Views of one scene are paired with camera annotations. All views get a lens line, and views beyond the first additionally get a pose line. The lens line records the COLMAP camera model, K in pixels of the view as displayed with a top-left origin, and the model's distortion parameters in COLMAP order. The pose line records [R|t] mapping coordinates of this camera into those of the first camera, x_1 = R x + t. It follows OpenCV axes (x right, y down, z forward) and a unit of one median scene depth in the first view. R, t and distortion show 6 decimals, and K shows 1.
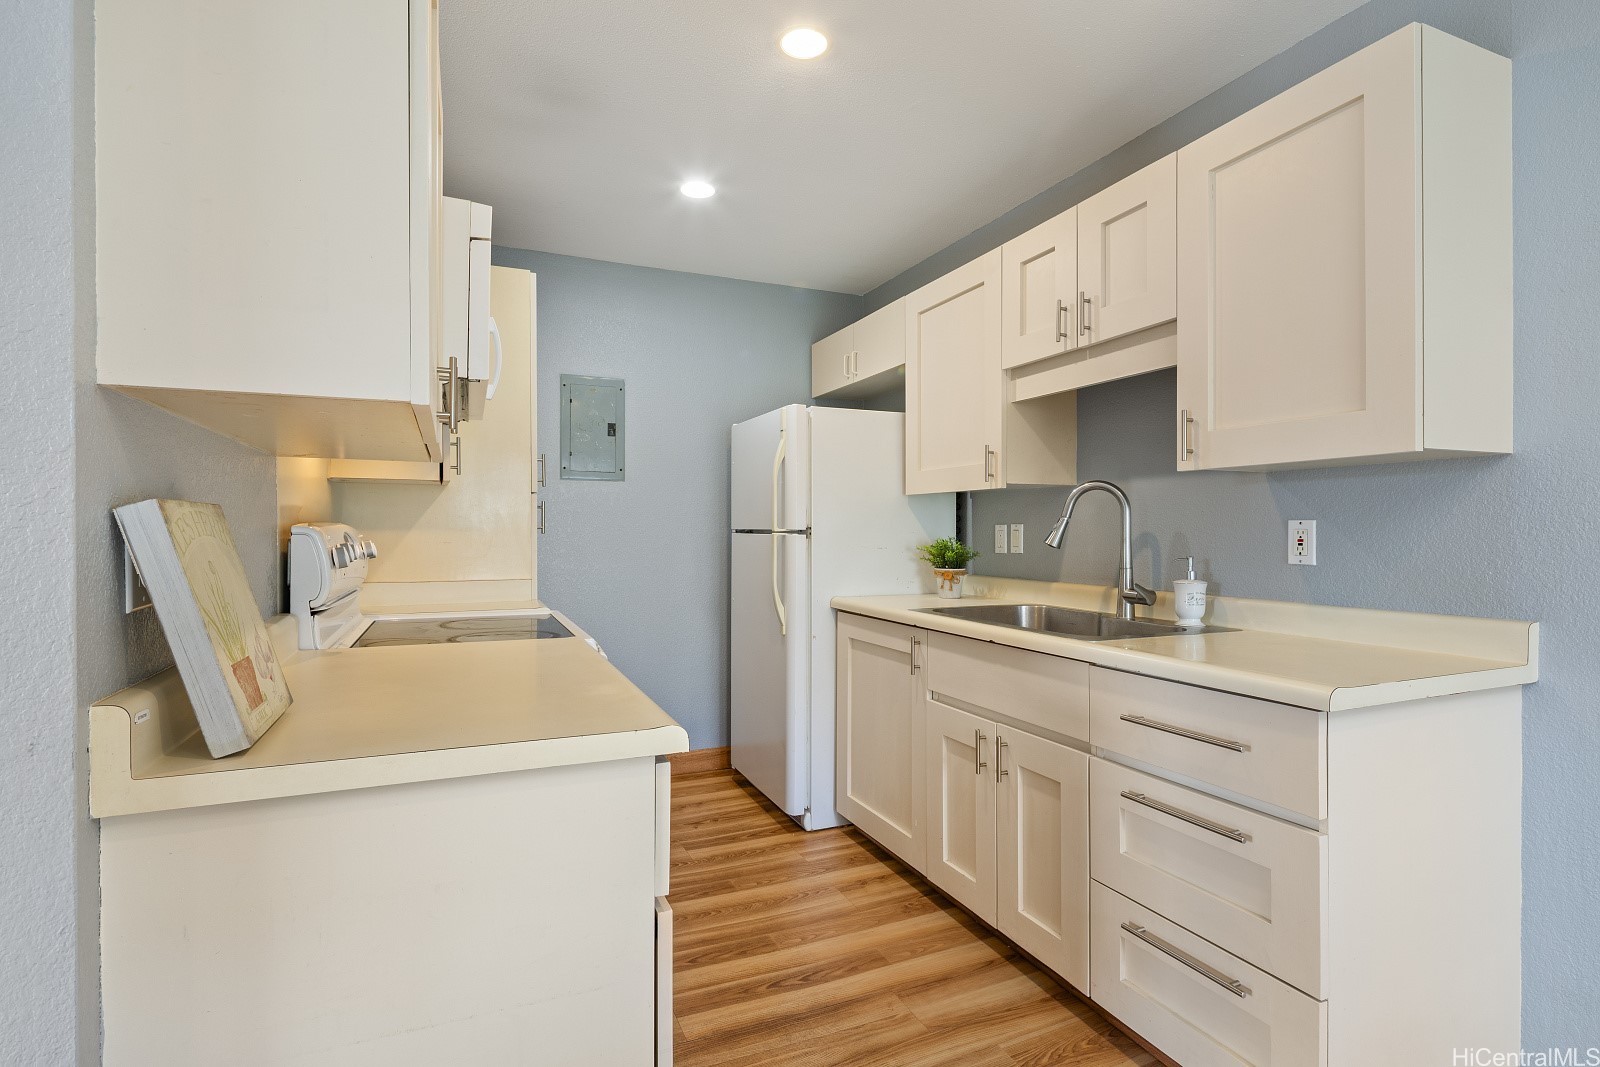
lens RADIAL K [[785.0, 0, 796.2], [0, 785.0, 534.5], [0, 0, 1]] dist [0.006292, -0.000365]
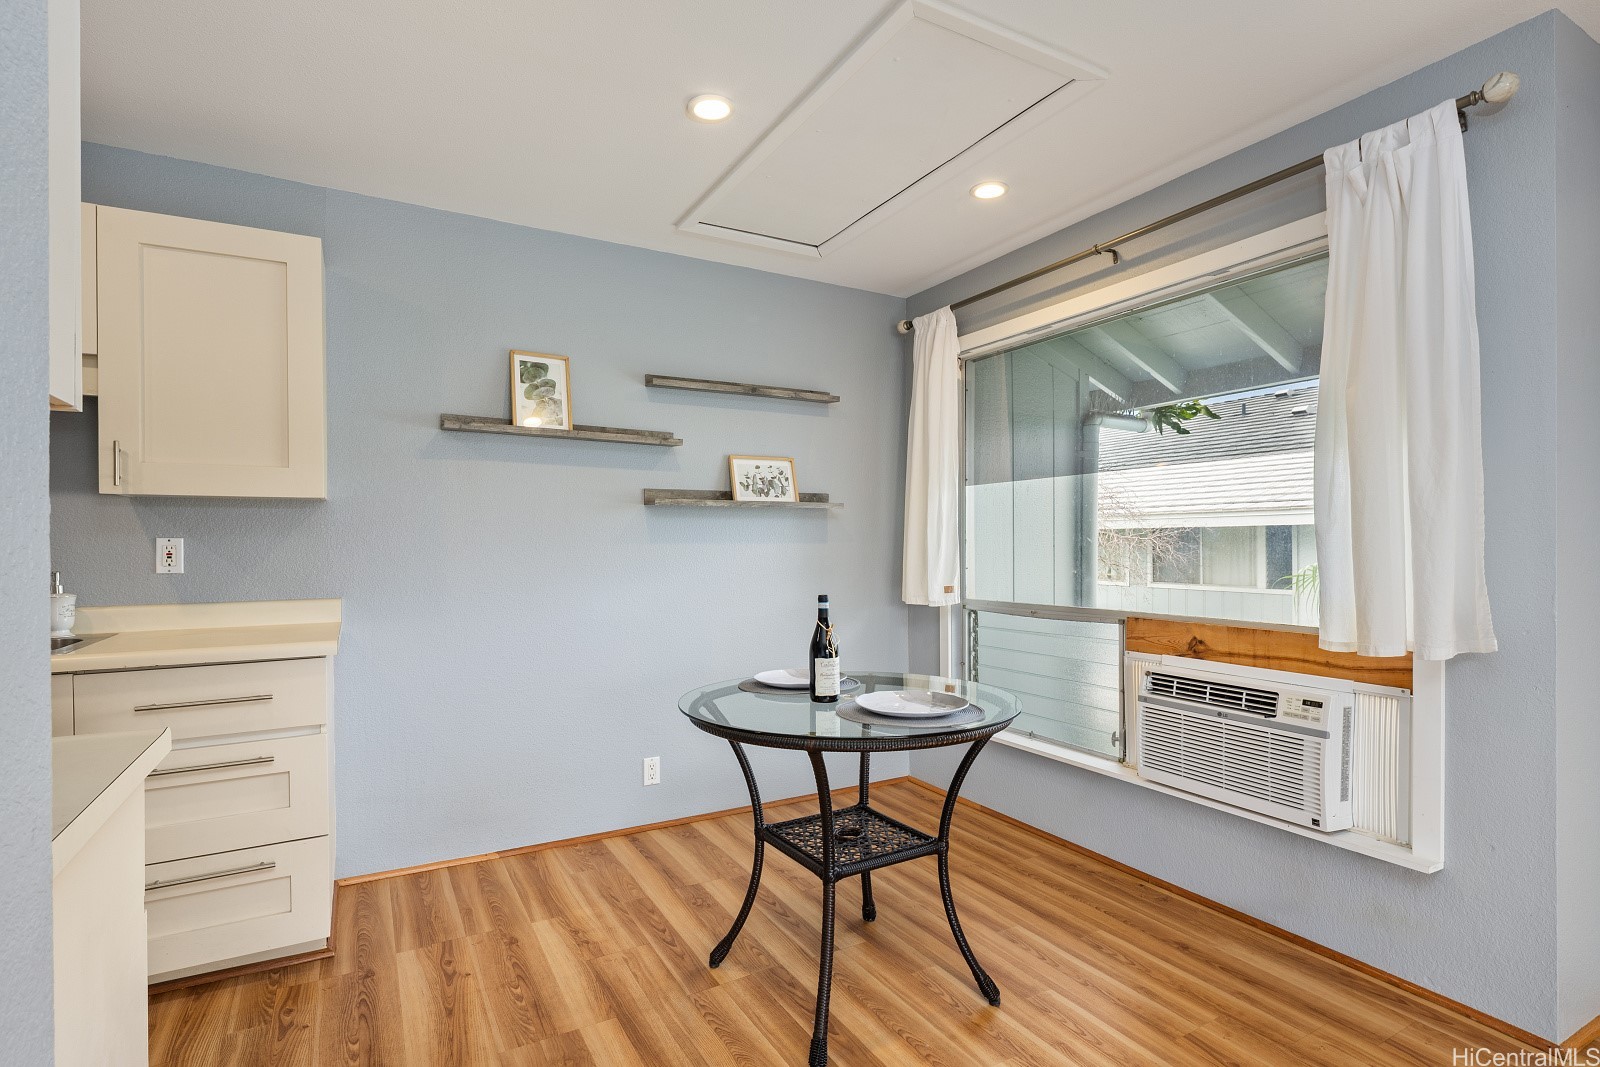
lens RADIAL K [[785.0, 0, 800.5], [0, 785.0, 539.0], [0, 0, 1]] dist [0.006292, -0.000365]
pose [[-0.105305, 0.004282, 0.994431, -0.585721], [0.012096, 0.999922, -0.003025, -0.000529], [-0.994366, 0.011710, -0.105348, 0.108705]]
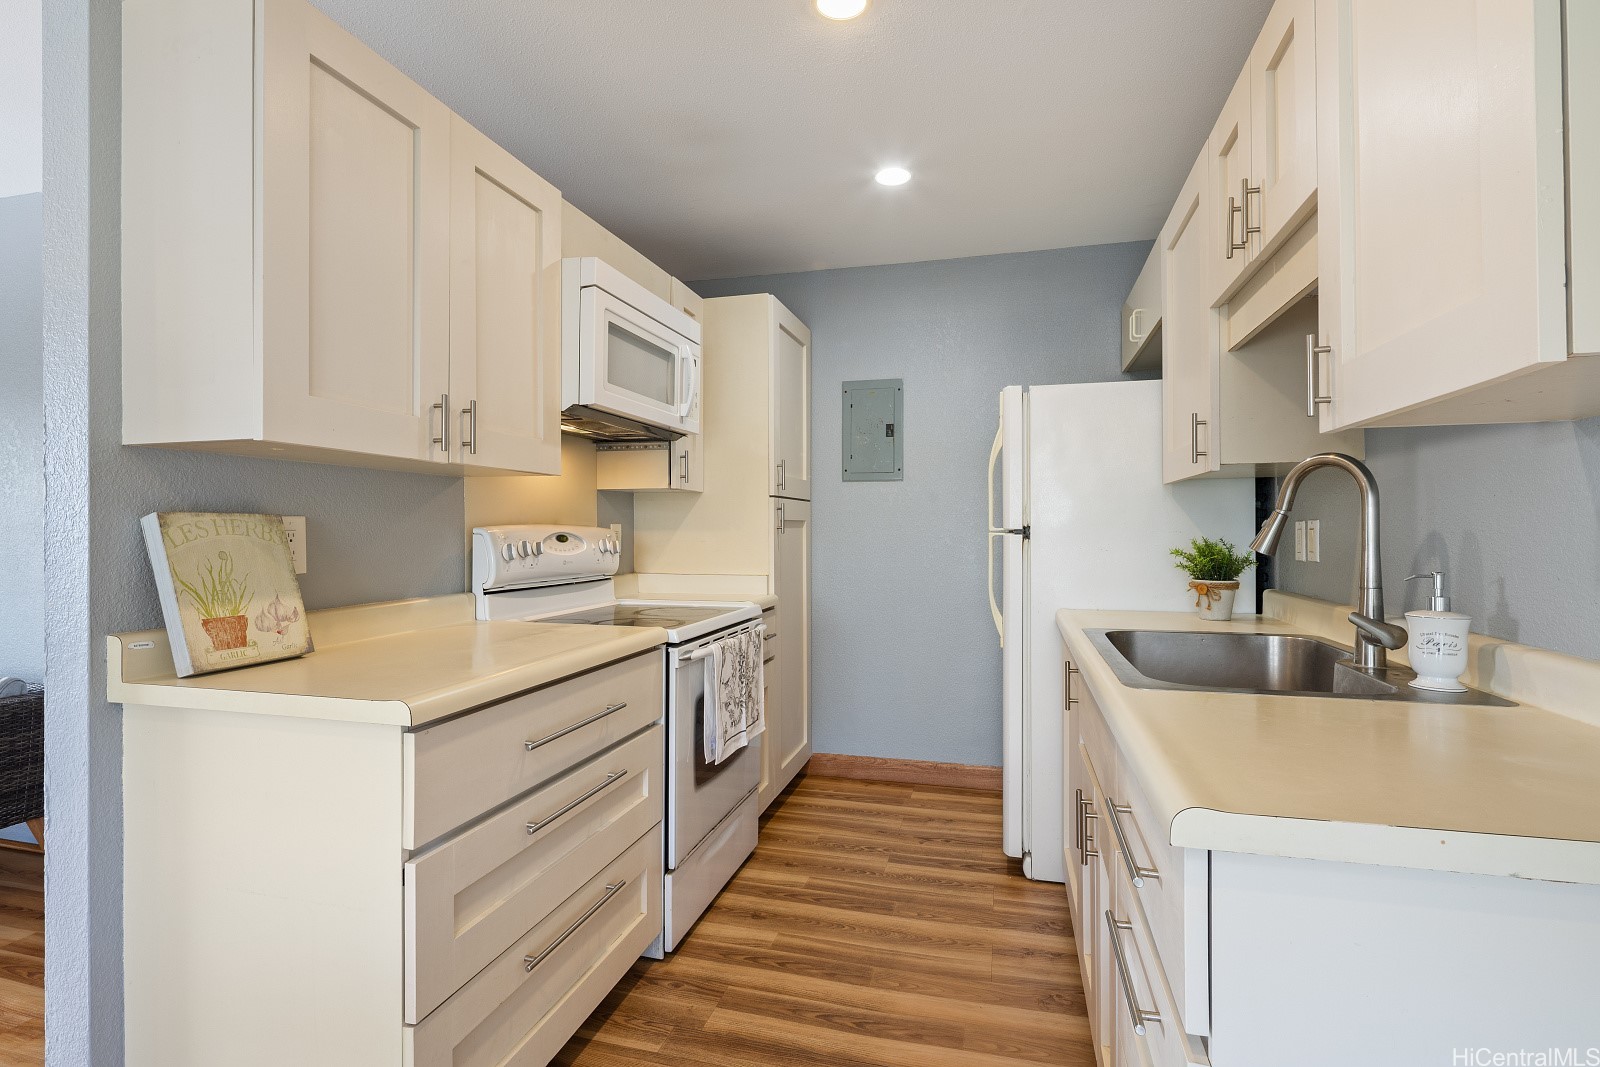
lens RADIAL K [[785.0, 0, 796.7], [0, 785.0, 528.1], [0, 0, 1]] dist [0.006292, -0.000365]
pose [[0.780101, -0.004273, -0.625639, 0.441987], [-0.000791, 0.999969, -0.007816, -0.000122], [0.625653, 0.006592, 0.780074, 0.203998]]
